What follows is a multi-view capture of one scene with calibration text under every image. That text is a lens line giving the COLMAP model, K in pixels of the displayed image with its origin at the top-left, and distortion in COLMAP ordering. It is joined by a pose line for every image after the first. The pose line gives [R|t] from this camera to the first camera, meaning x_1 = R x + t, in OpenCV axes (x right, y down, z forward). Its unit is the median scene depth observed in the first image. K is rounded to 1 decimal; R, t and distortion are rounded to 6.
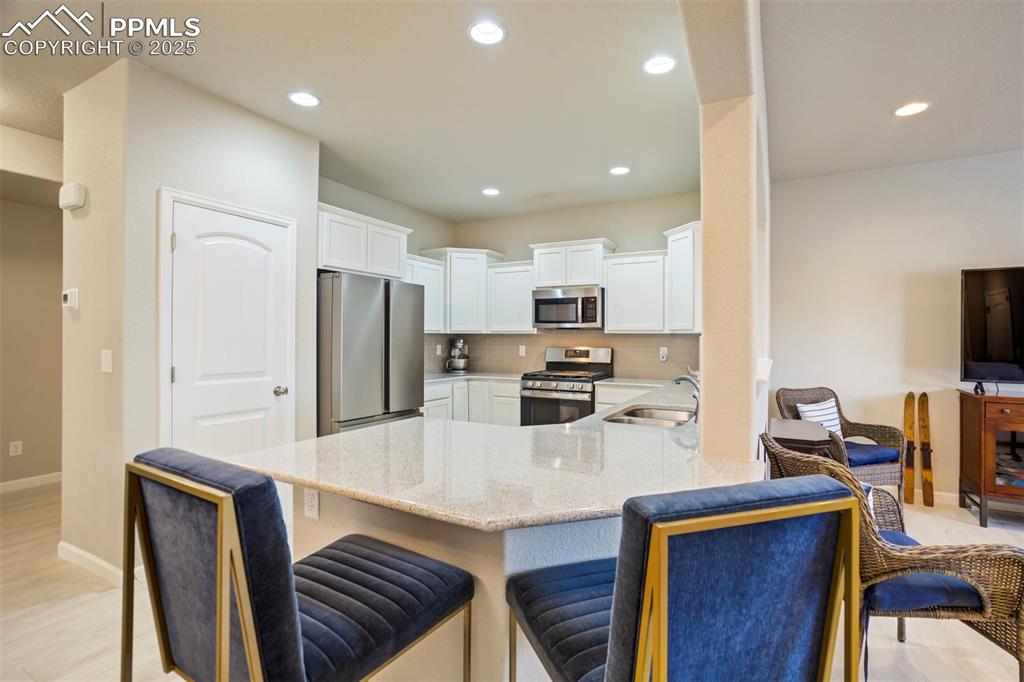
lens RADIAL K [[481.6, 0, 520.7], [0, 481.6, 335.5], [0, 0, 1]] dist [-0.039468, 0.020724]
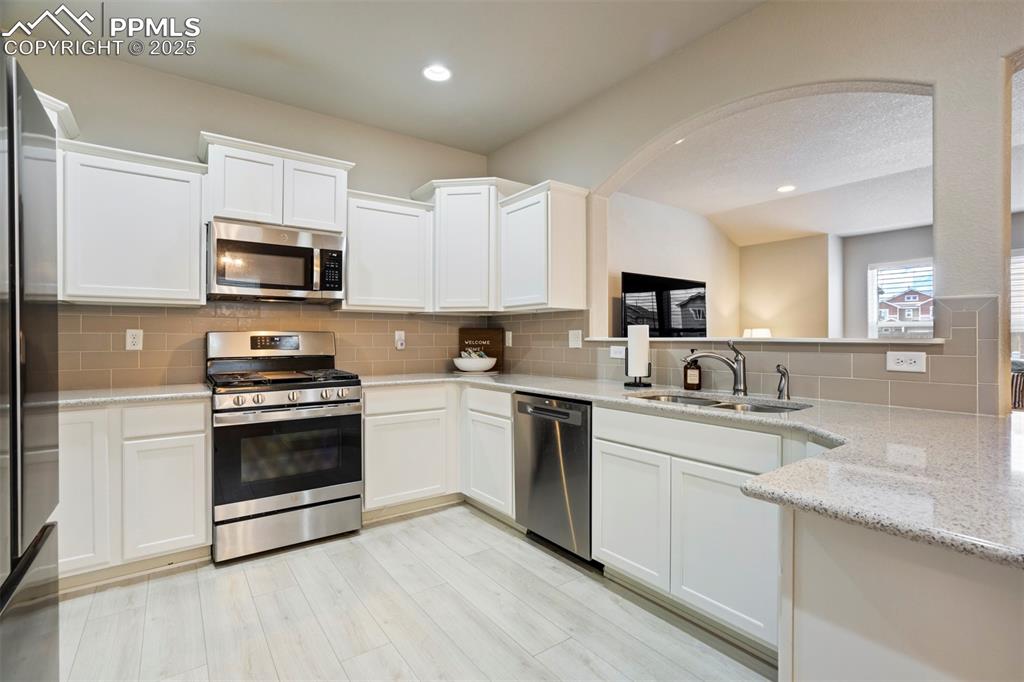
lens RADIAL K [[471.4, 0, 512.0], [0, 471.4, 341.0], [0, 0, 1]] dist [-0.042341, 0.019474]
pose [[0.434918, -0.010759, 0.900406, -0.380150], [-0.002142, 0.999913, 0.012982, 0.037767], [-0.900468, -0.007575, 0.434857, 0.649123]]
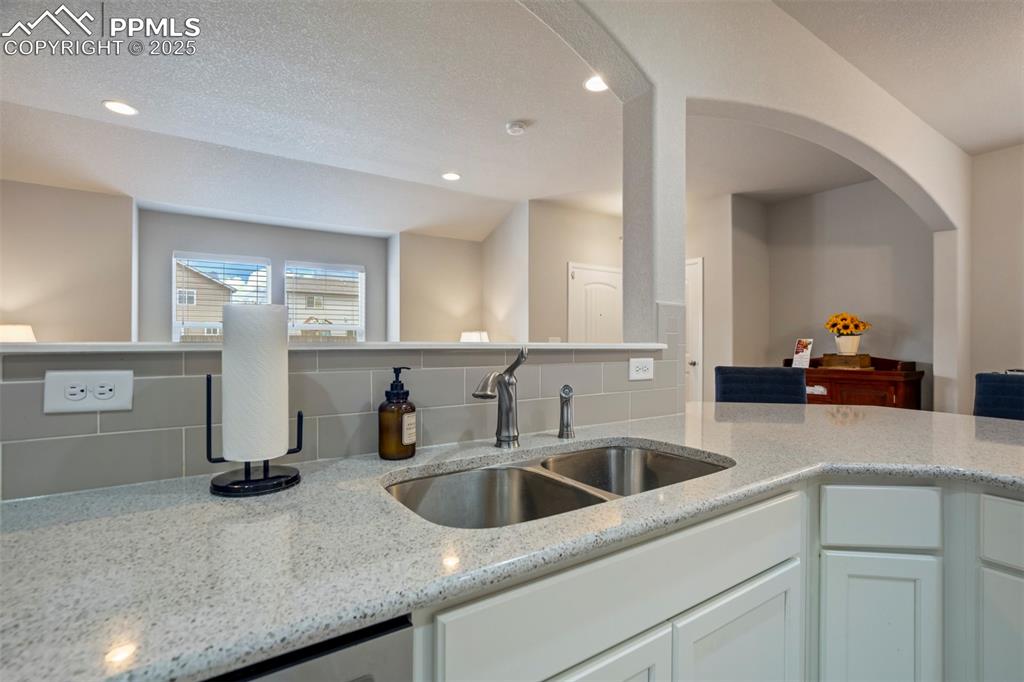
lens RADIAL K [[479.3, 0, 518.9], [0, 479.3, 346.1], [0, 0, 1]] dist [-0.039096, 0.021337]
pose [[-0.880985, -0.009566, 0.473047, 0.085414], [-0.007802, 0.999953, 0.005691, 0.040903], [-0.473079, 0.001323, -0.881019, 0.924271]]
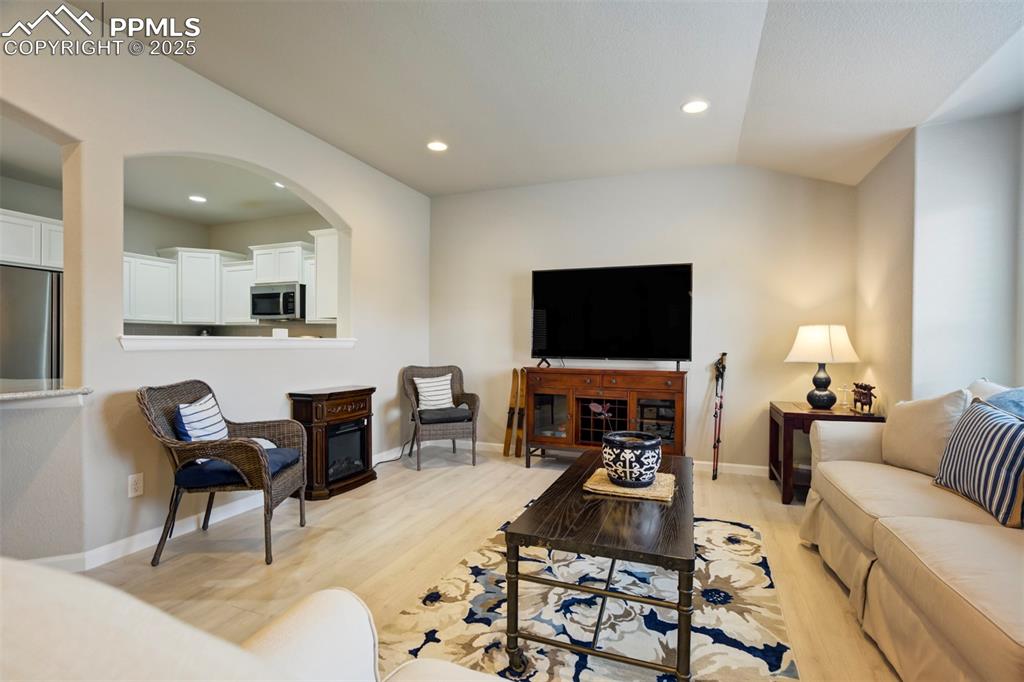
lens RADIAL K [[479.3, 0, 518.9], [0, 479.3, 346.1], [0, 0, 1]] dist [-0.039096, 0.021337]
pose [[0.991770, 0.000131, 0.128029, 0.679145], [-0.001271, 0.999960, 0.008827, 0.049428], [-0.128023, -0.008917, 0.991731, -0.261983]]
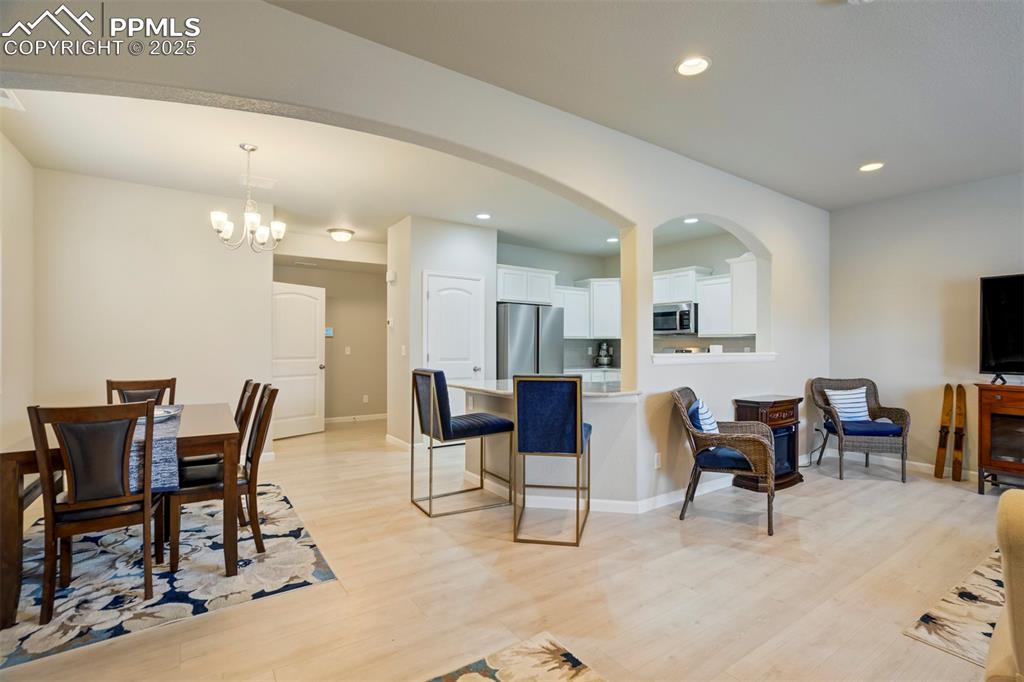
lens RADIAL K [[479.3, 0, 518.9], [0, 479.3, 346.1], [0, 0, 1]] dist [-0.039096, 0.021337]
pose [[0.892853, -0.003226, -0.450336, 0.410159], [0.003375, 0.999994, -0.000472, 0.024367], [0.450335, -0.001098, 0.892859, -0.504072]]
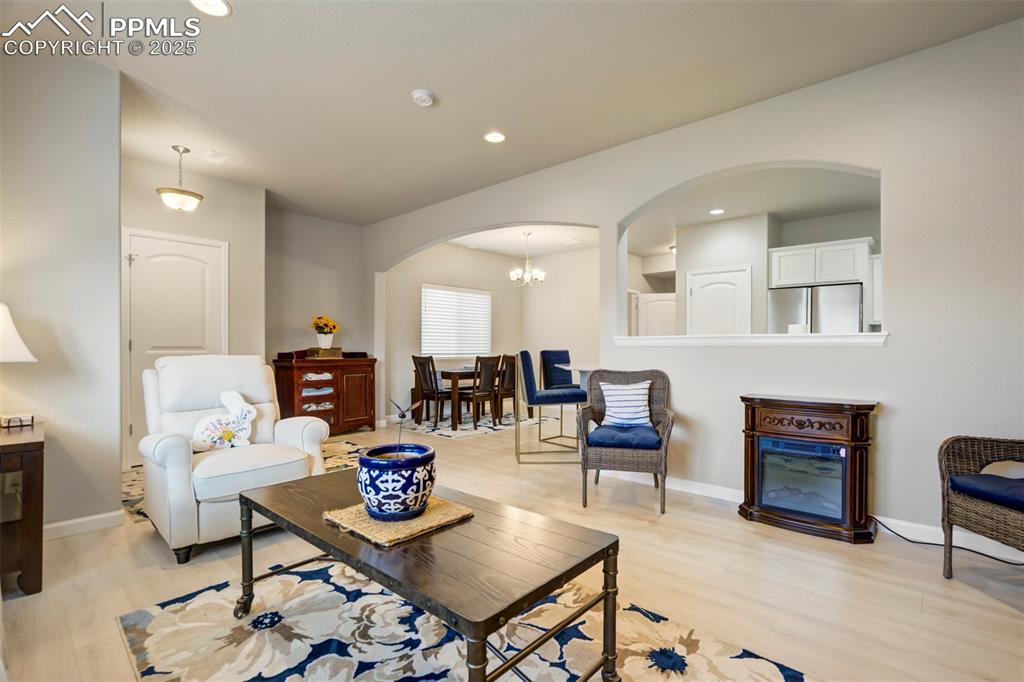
lens RADIAL K [[471.4, 0, 512.0], [0, 471.4, 341.0], [0, 0, 1]] dist [-0.042341, 0.019474]
pose [[-0.244179, -0.019634, -0.969531, 1.267694], [-0.000883, 0.999799, -0.020025, 0.071012], [0.969730, -0.004034, -0.244147, 0.483106]]
